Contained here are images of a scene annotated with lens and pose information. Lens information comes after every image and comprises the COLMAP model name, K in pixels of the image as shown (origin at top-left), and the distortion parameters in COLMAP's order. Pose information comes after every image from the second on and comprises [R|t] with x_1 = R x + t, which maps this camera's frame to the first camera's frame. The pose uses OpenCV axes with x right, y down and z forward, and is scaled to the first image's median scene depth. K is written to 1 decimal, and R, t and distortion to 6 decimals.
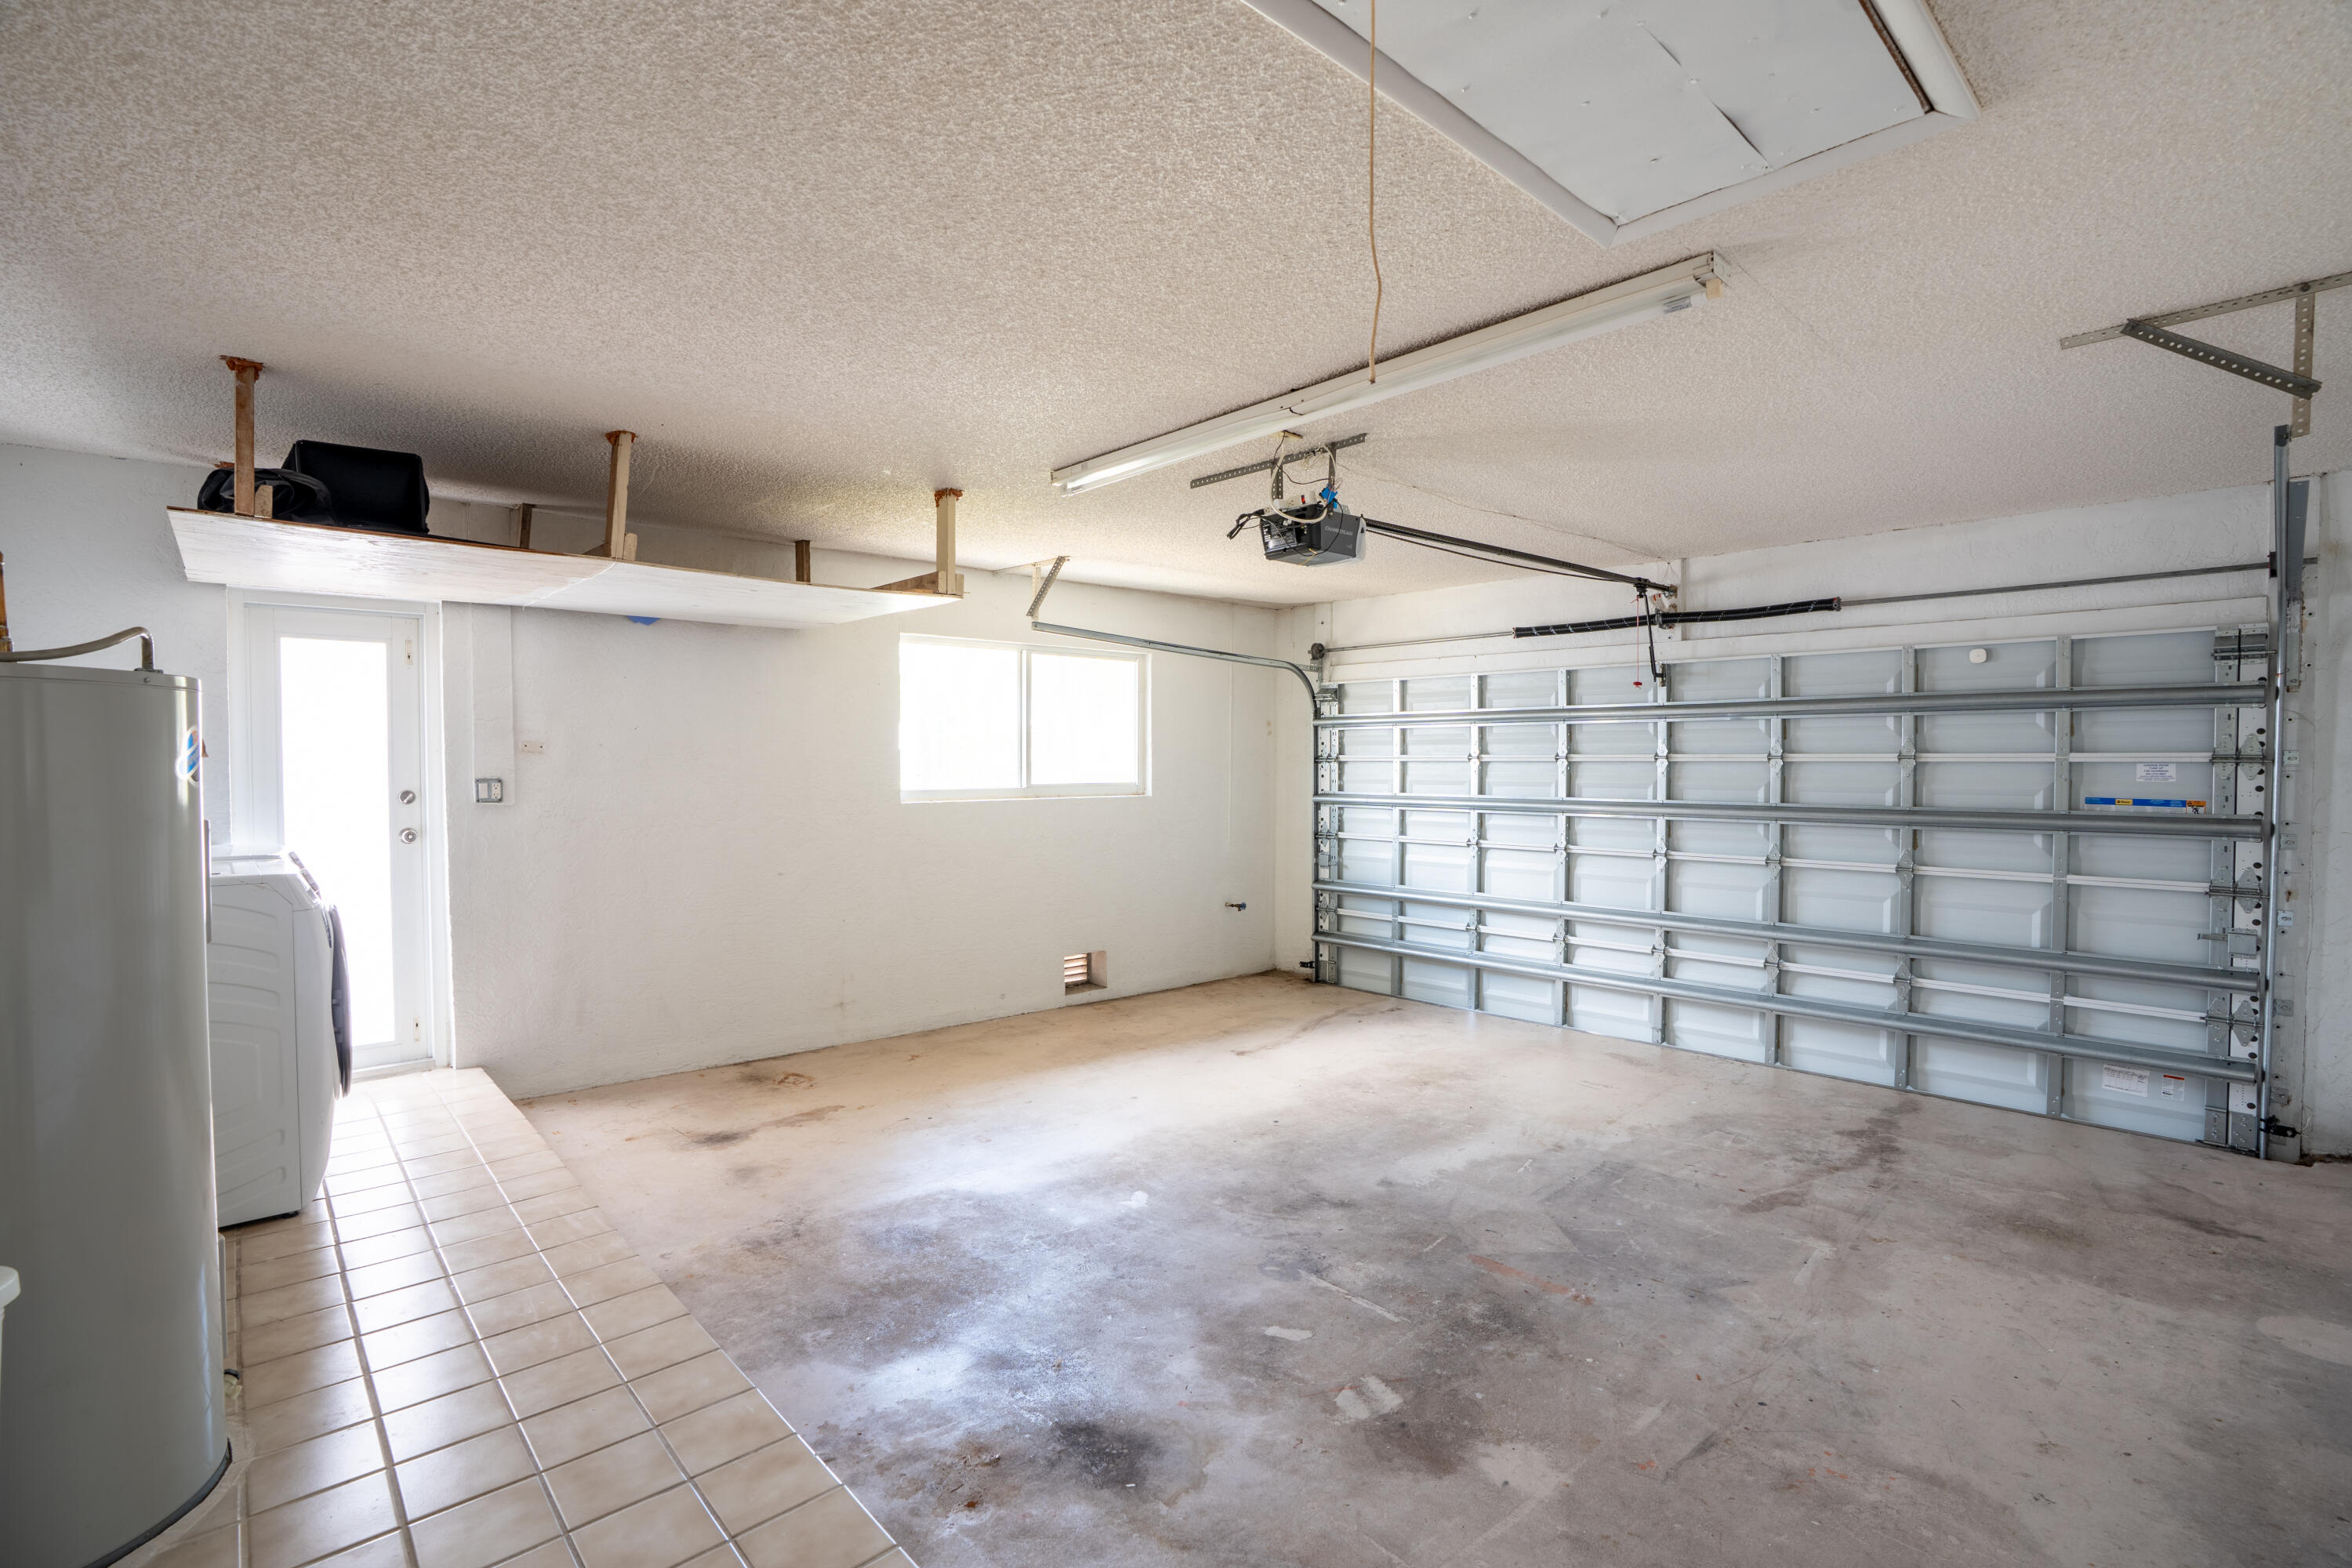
lens RADIAL K [[1079.2, 0, 1176.1], [0, 1079.2, 785.1], [0, 0, 1]] dist [-0.053690, 0.016860]
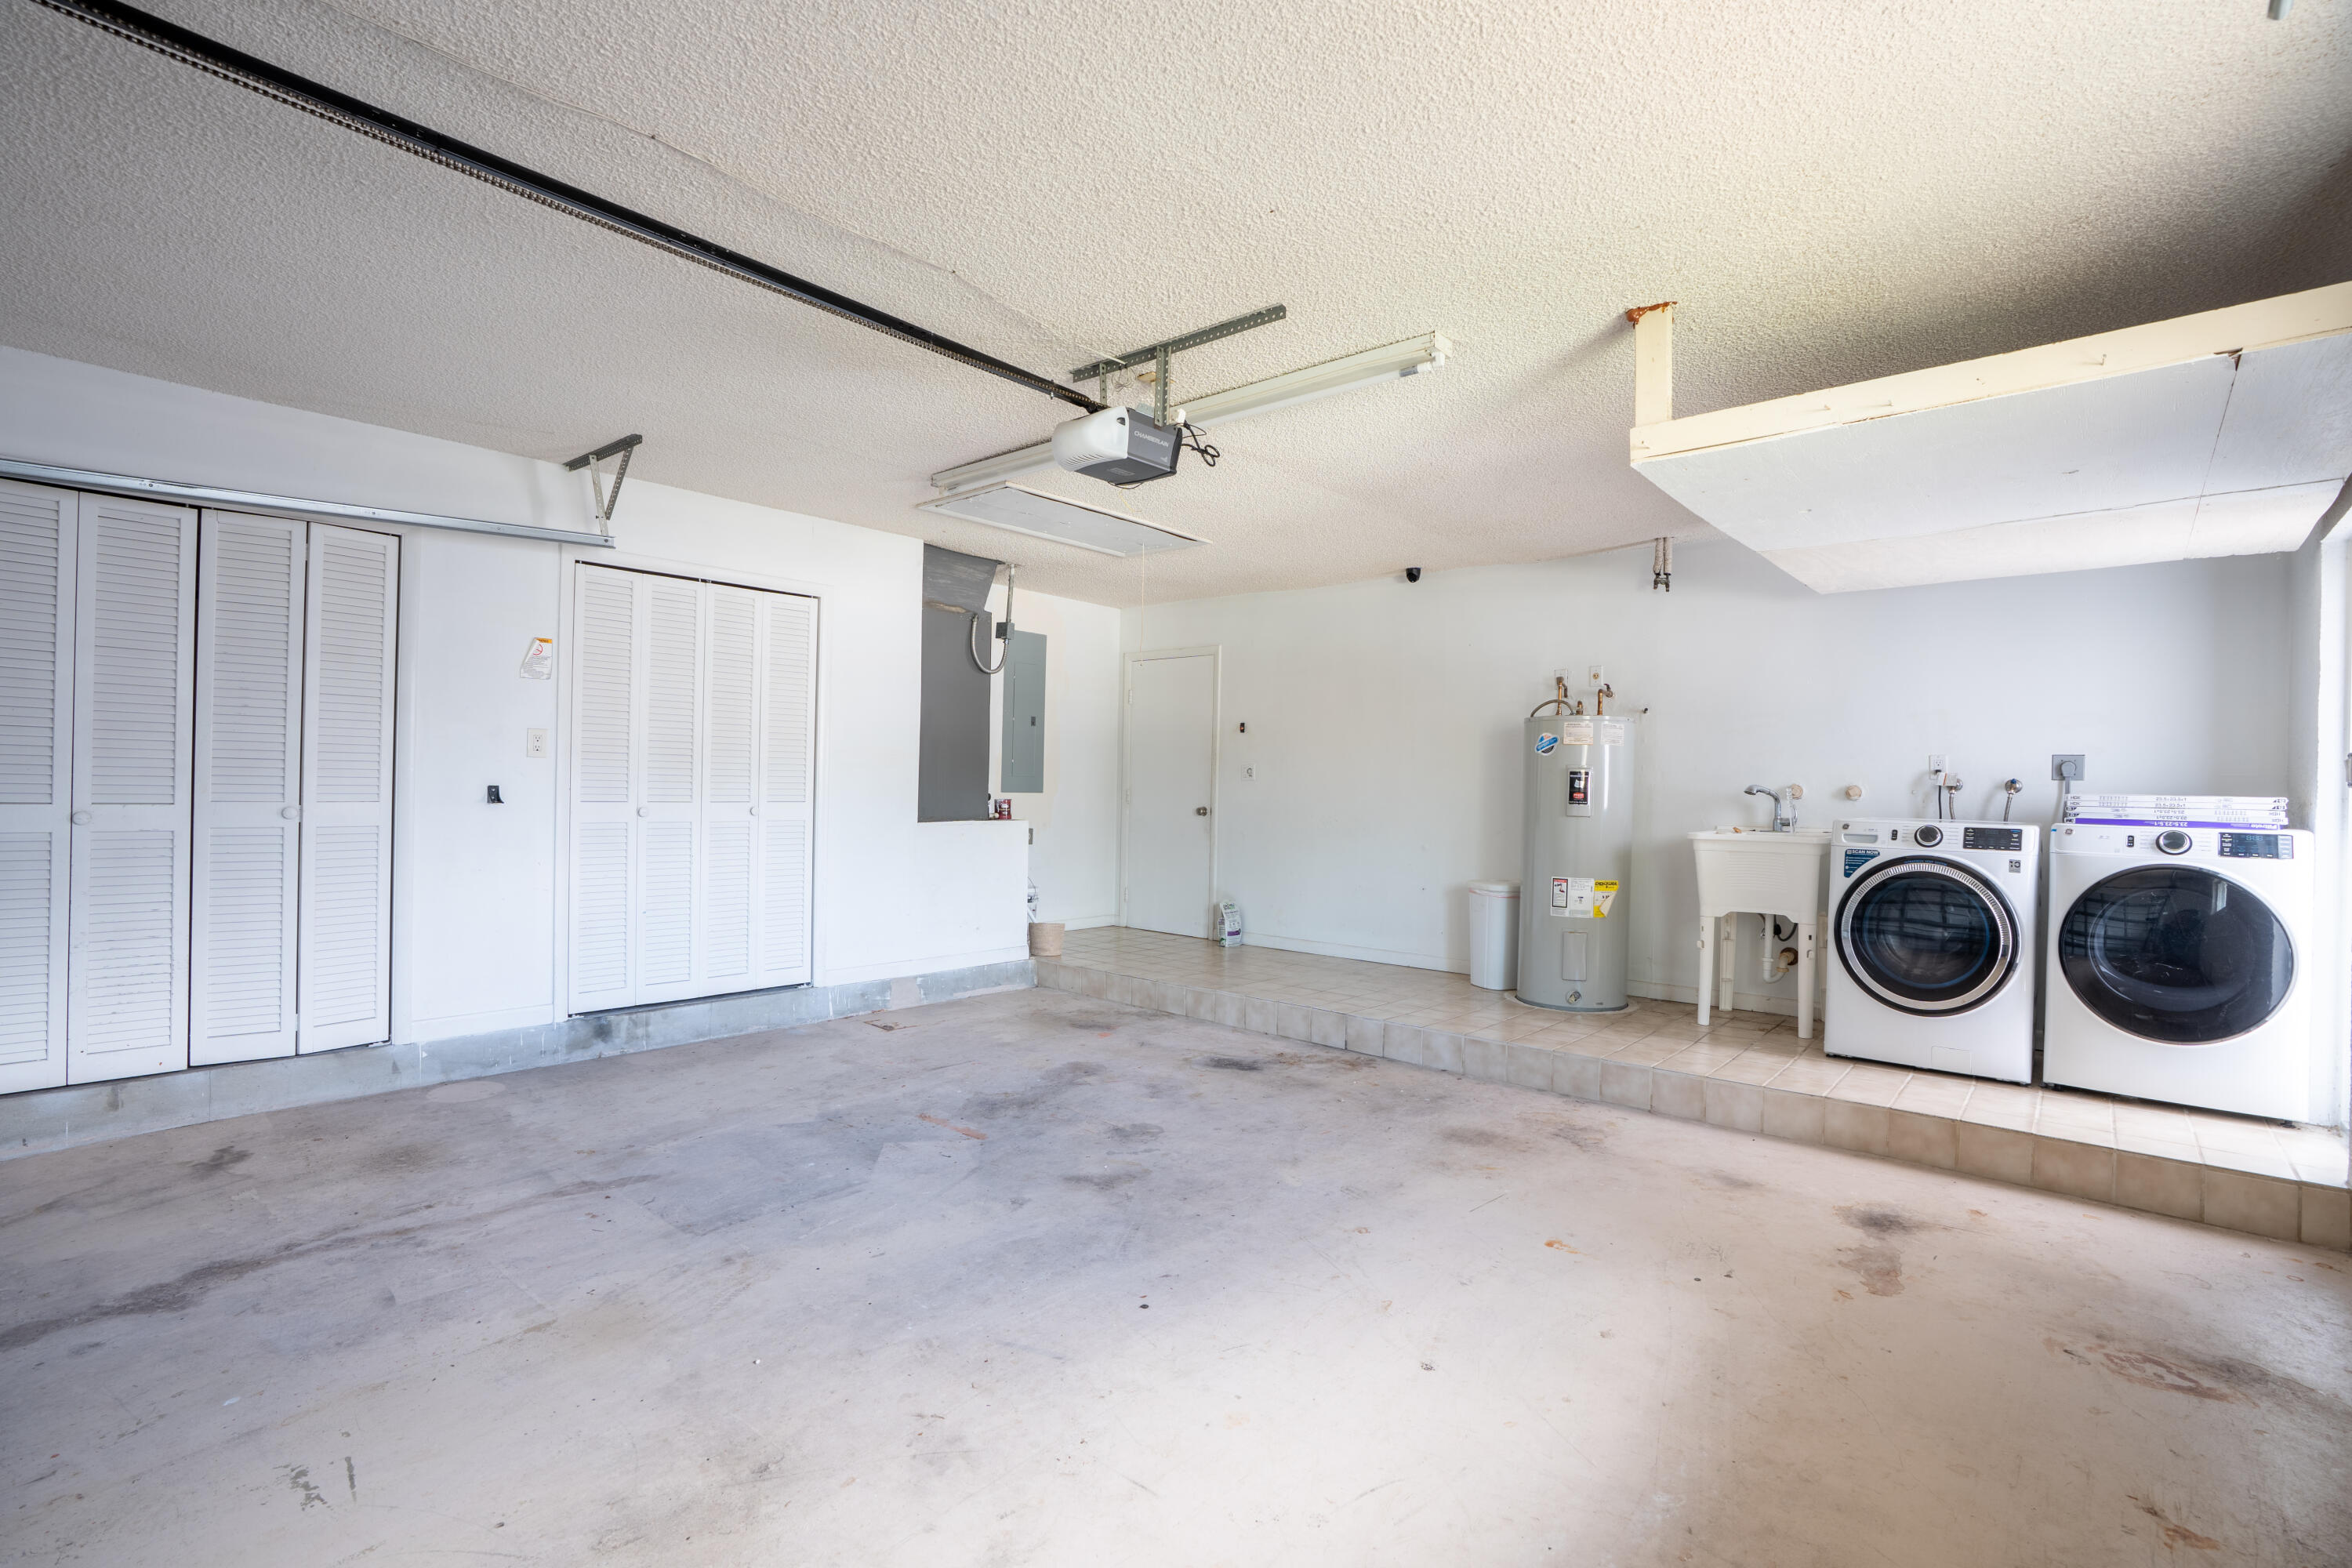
lens RADIAL K [[1079.2, 0, 1175.1], [0, 1079.2, 783.4], [0, 0, 1]] dist [-0.053690, 0.016860]
pose [[-0.994159, -0.018157, -0.106385, 0.178866], [-0.020461, 0.999578, 0.020612, 0.019159], [0.105966, 0.022669, -0.994111, 1.957101]]
